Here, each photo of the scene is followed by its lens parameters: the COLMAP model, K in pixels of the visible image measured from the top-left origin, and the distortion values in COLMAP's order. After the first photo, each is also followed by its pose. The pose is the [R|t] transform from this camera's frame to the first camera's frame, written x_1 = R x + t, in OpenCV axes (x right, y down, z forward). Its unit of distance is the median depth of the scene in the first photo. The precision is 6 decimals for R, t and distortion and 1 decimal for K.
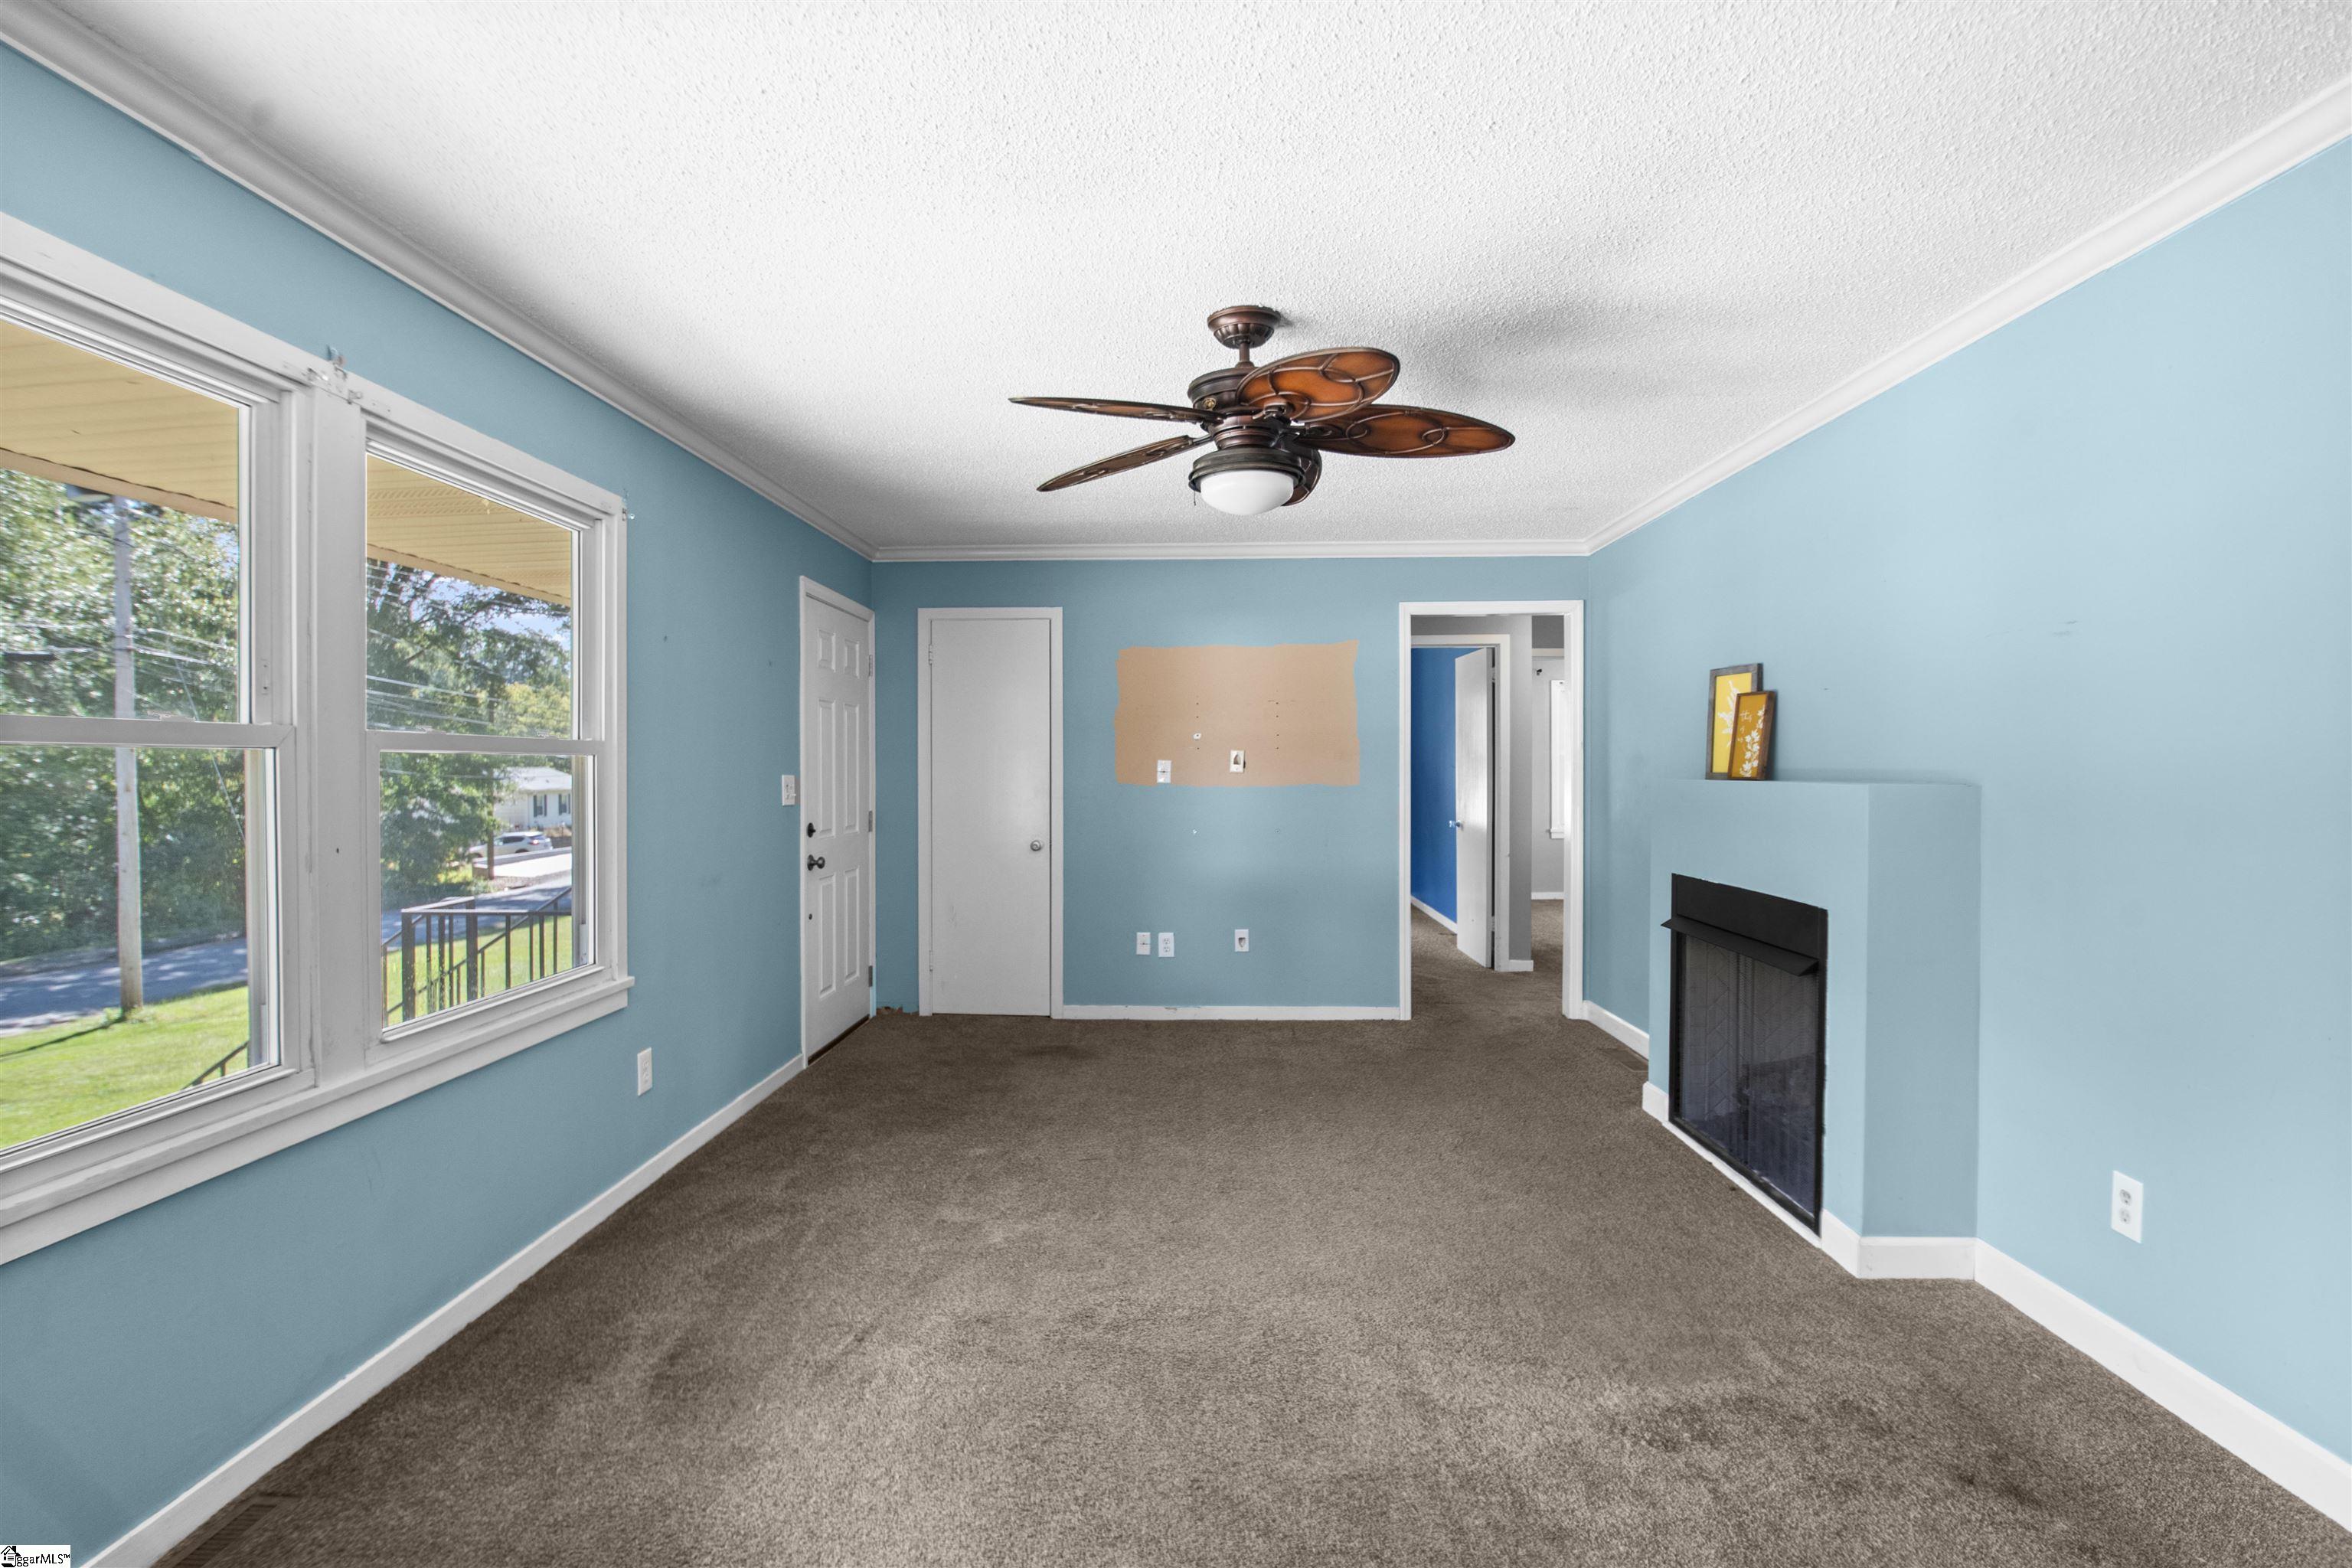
lens RADIAL K [[1133.2, 0, 1153.3], [0, 1133.2, 773.6], [0, 0, 1]] dist [-0.015798, -0.010301]
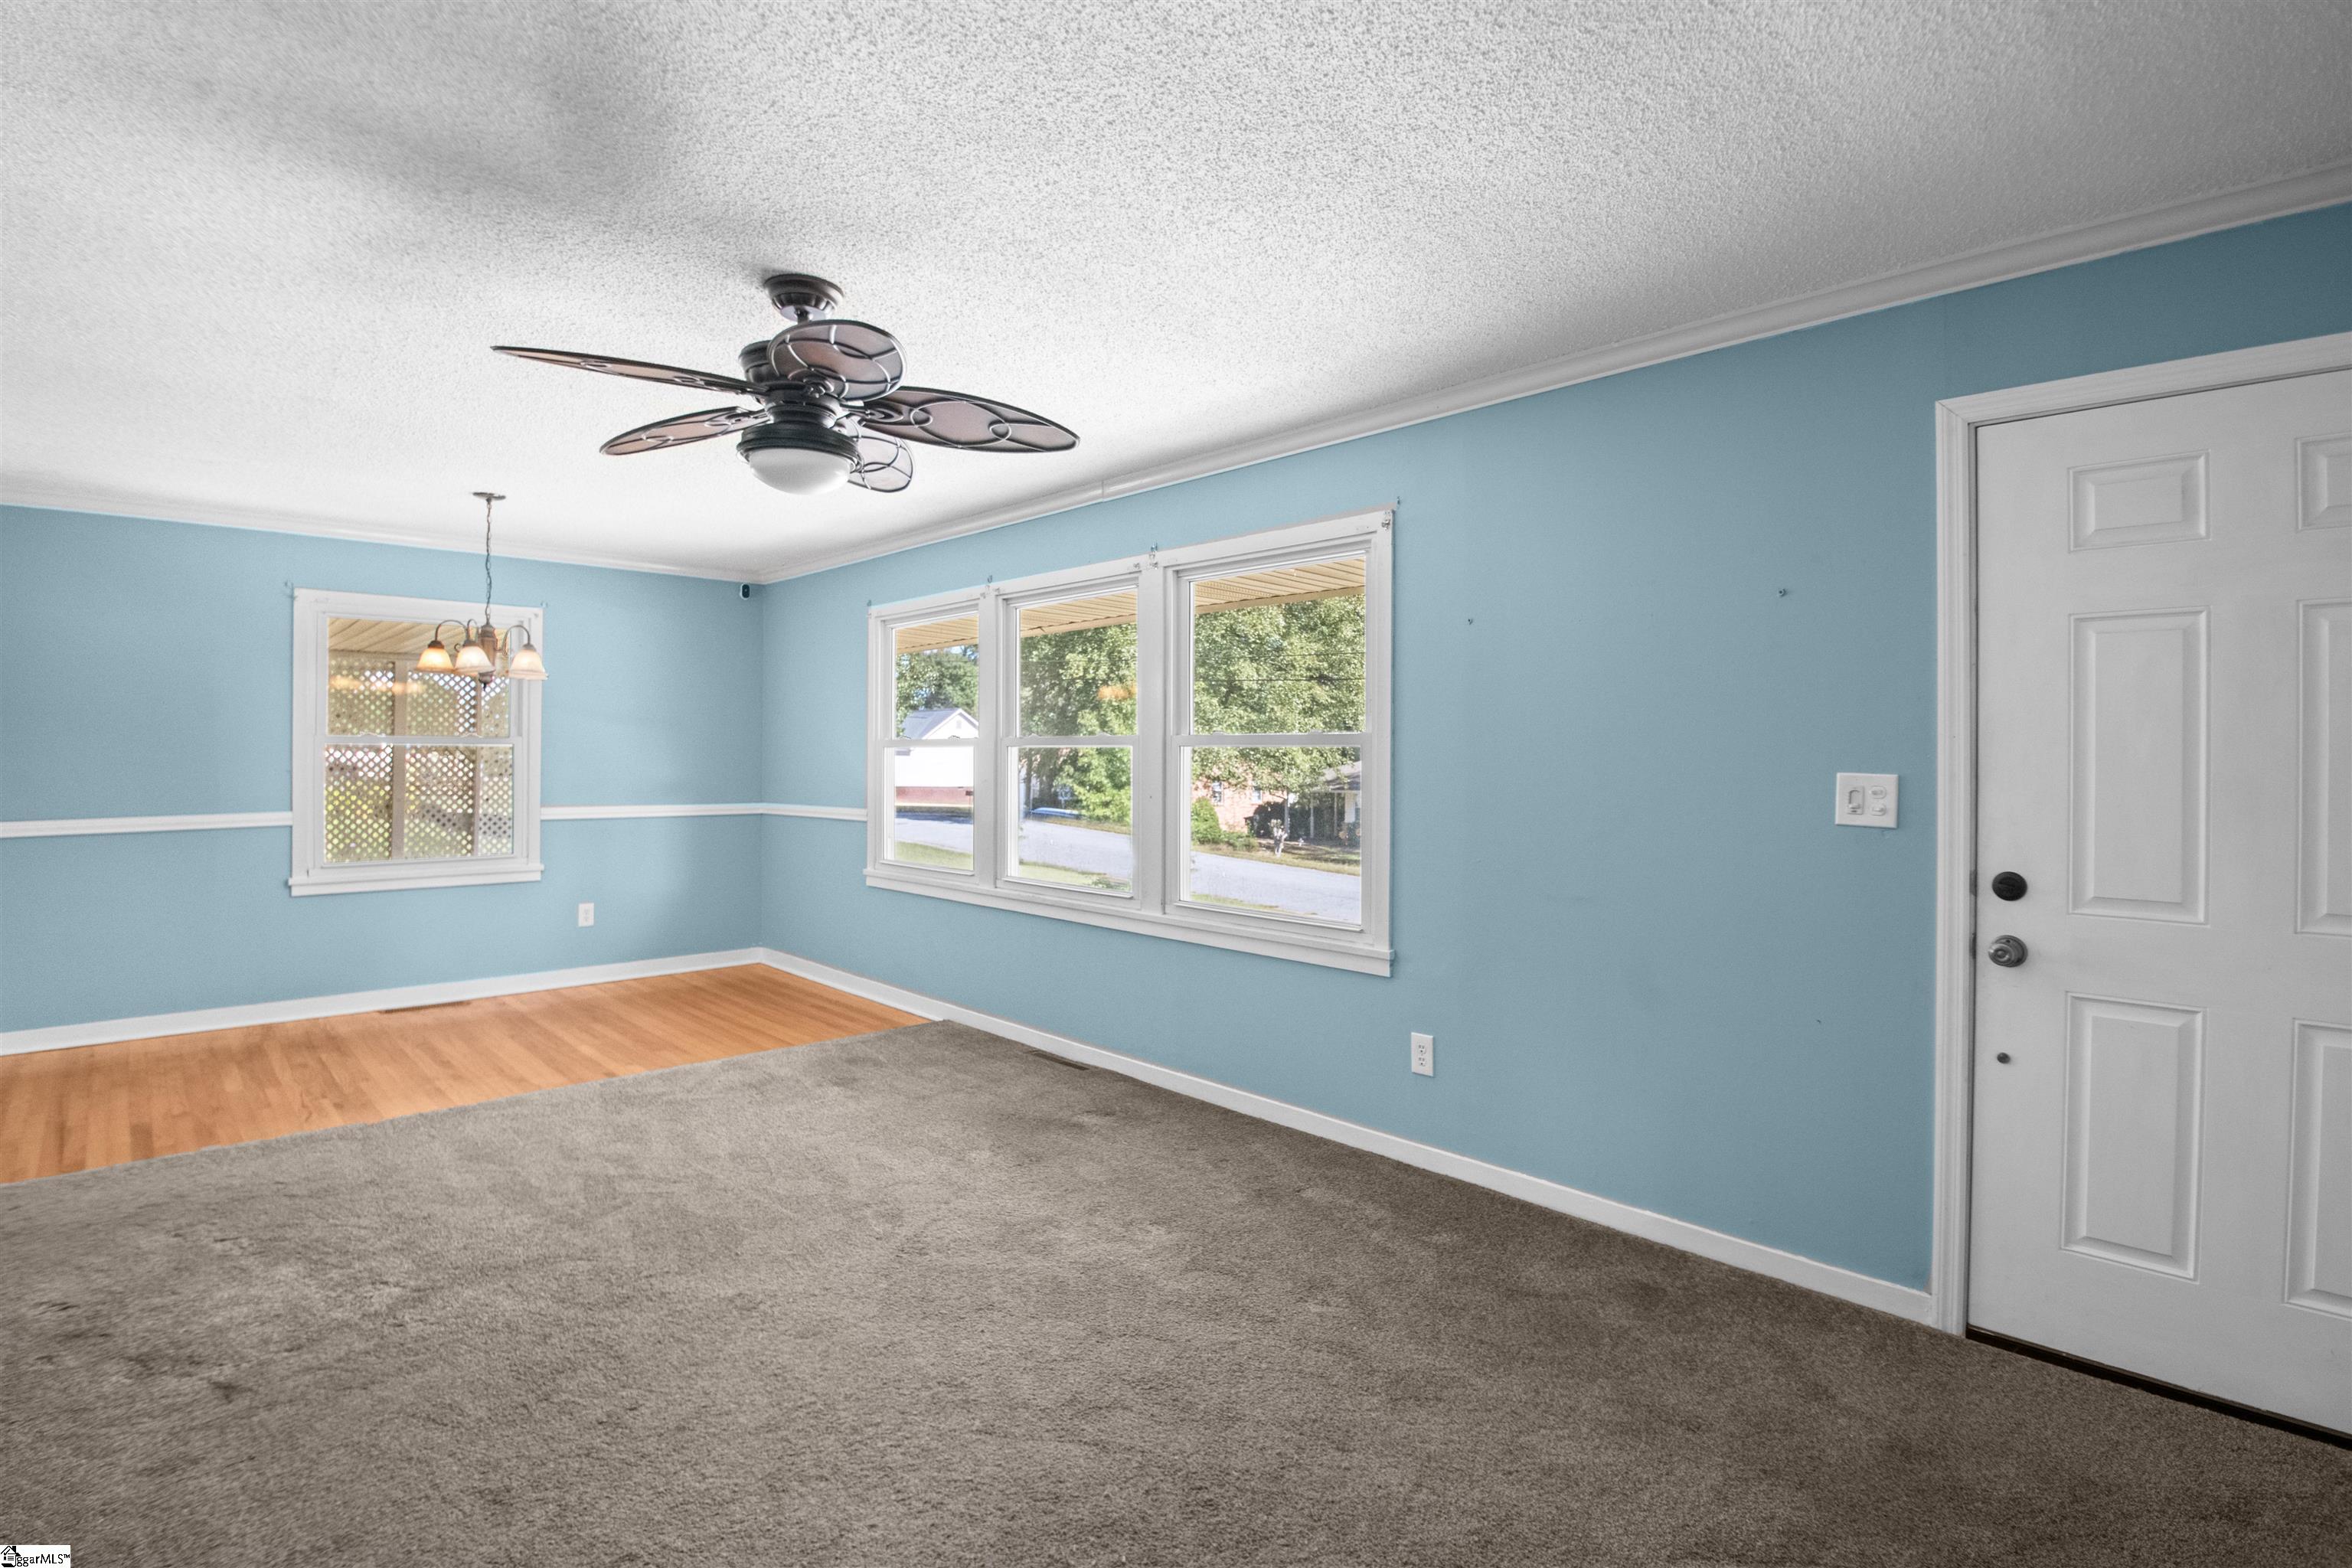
lens RADIAL K [[1133.2, 0, 1129.9], [0, 1133.2, 753.6], [0, 0, 1]] dist [-0.015798, -0.010301]
pose [[-0.703864, 0.001925, -0.710332, 0.490151], [-0.003631, 0.999974, 0.006307, -0.014986], [0.710326, 0.007019, -0.703838, 1.623286]]
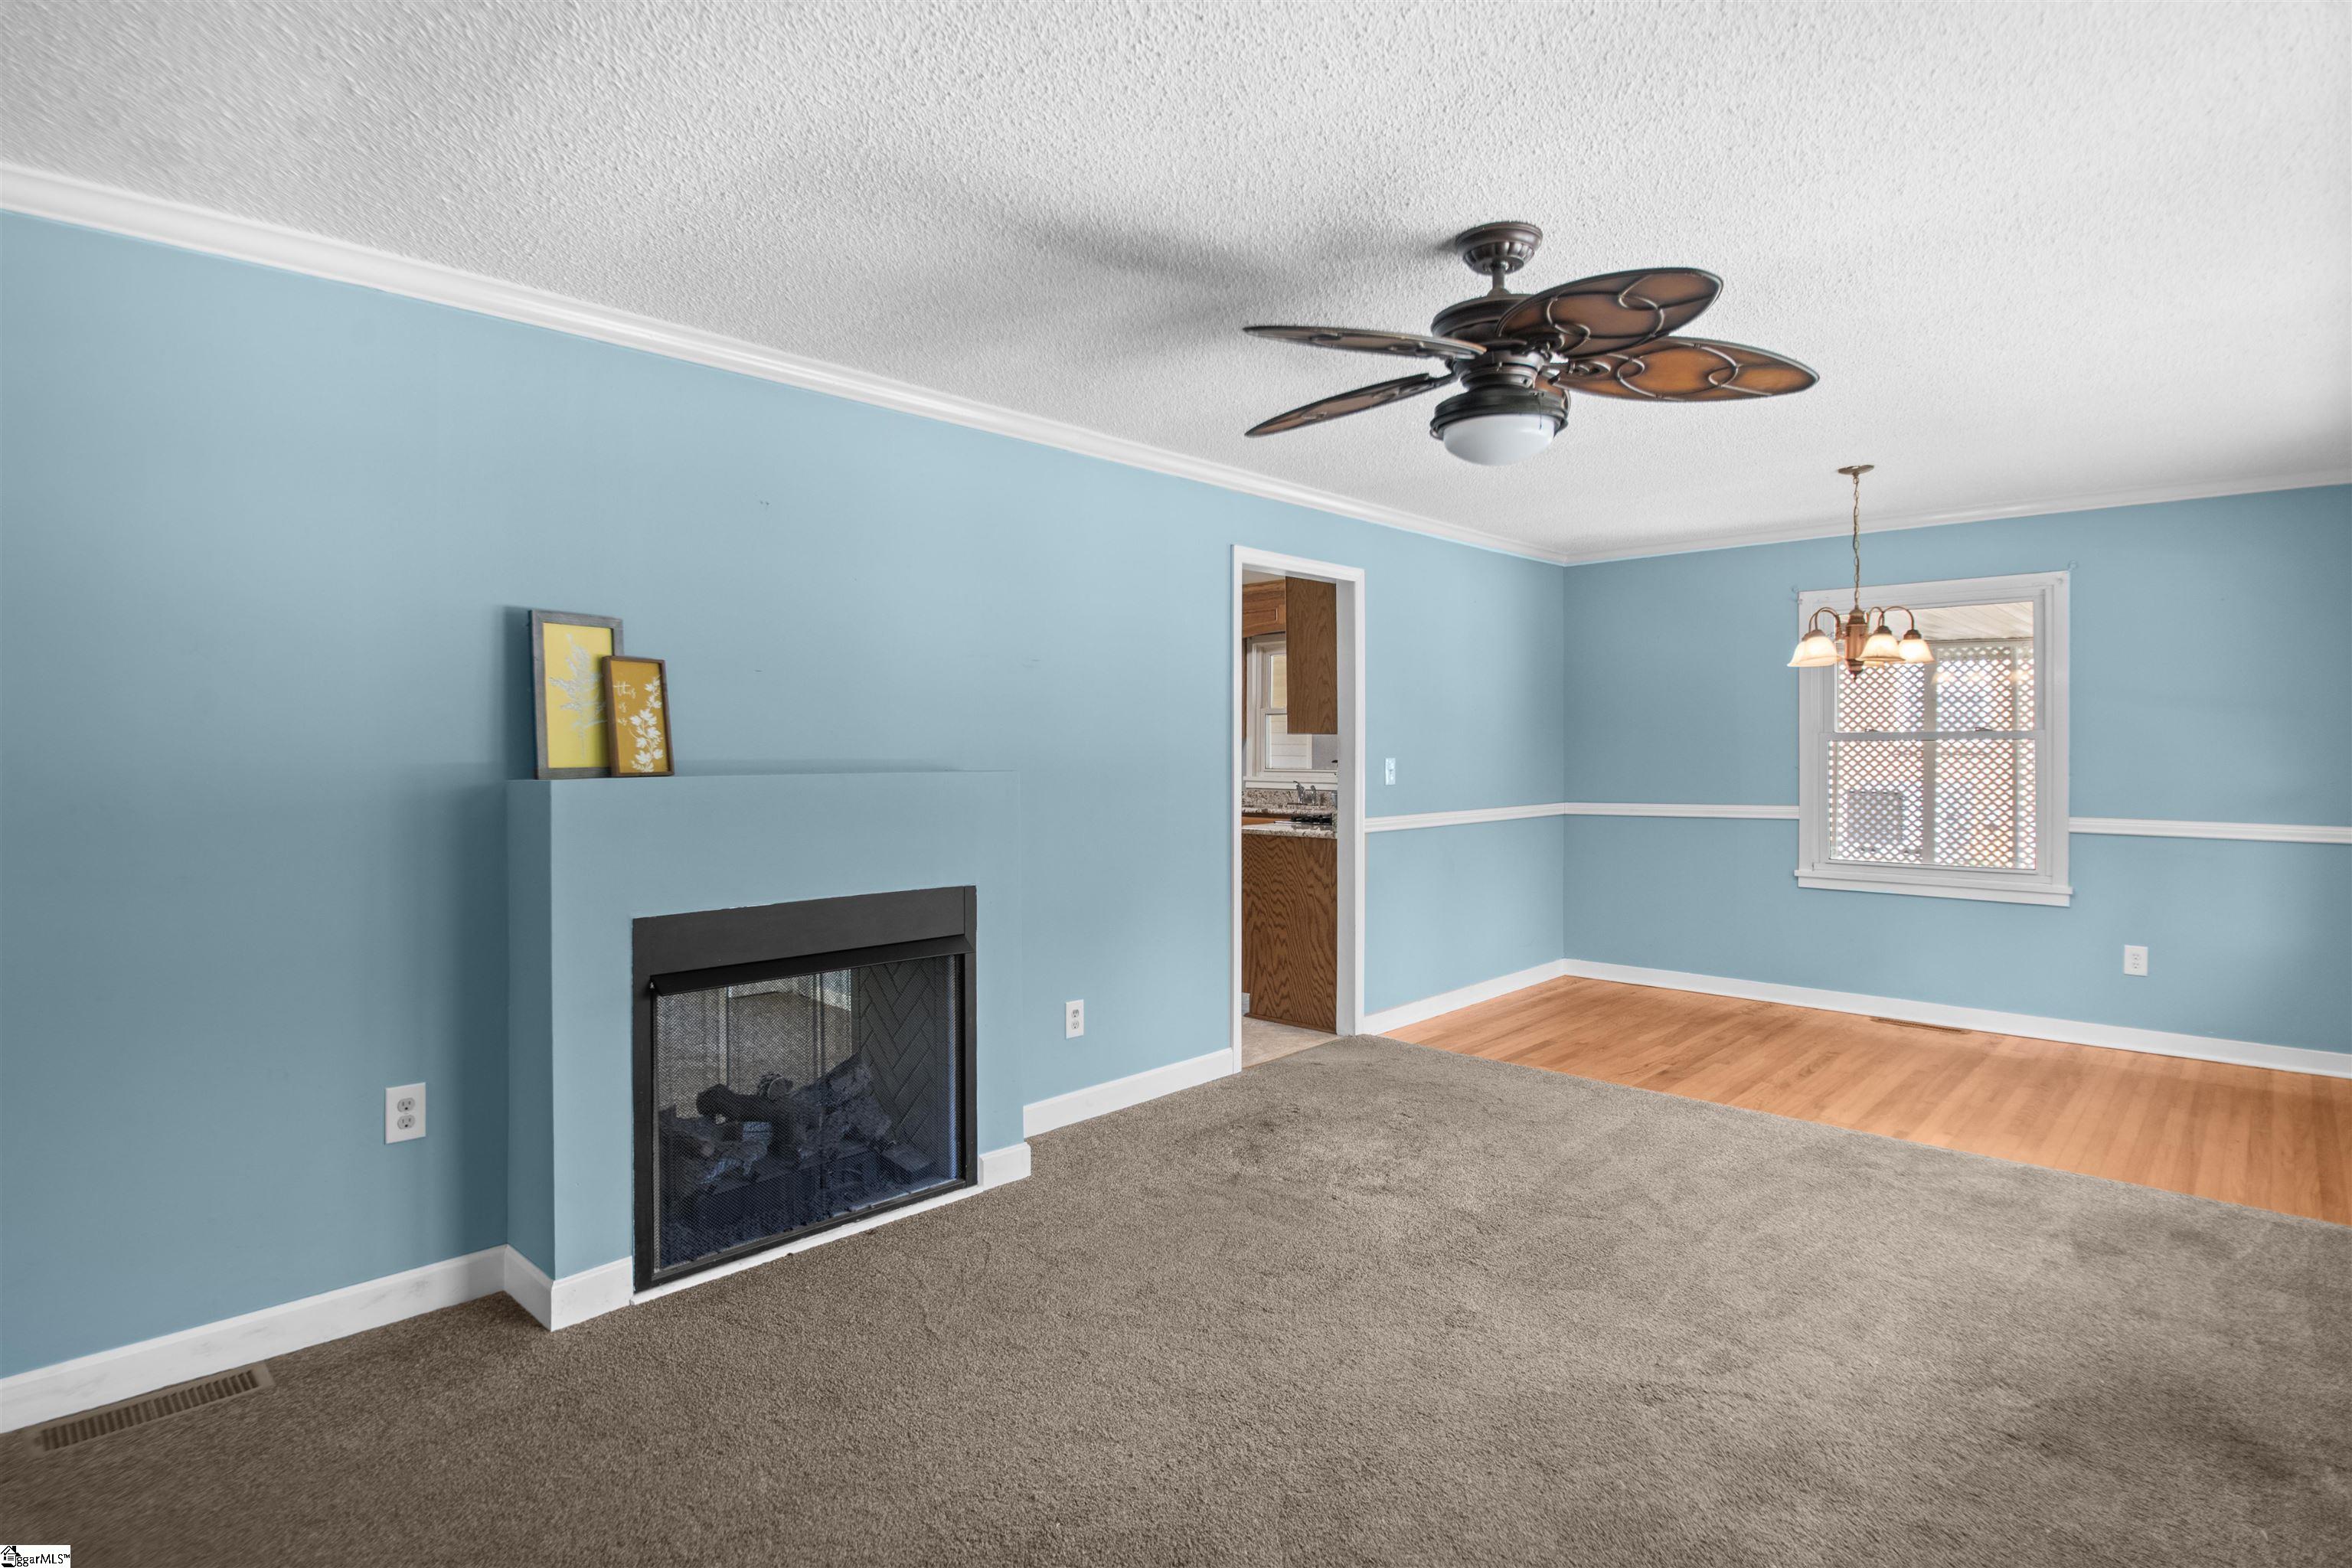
lens RADIAL K [[1168.4, 0, 1120.4], [0, 1168.4, 747.5], [0, 0, 1]] dist [-0.018162, -0.008813]
pose [[-0.742005, 0.005789, 0.670370, -0.253961], [0.007953, 0.999968, 0.000167, -0.013274], [-0.670347, 0.005456, -0.742027, 1.613484]]
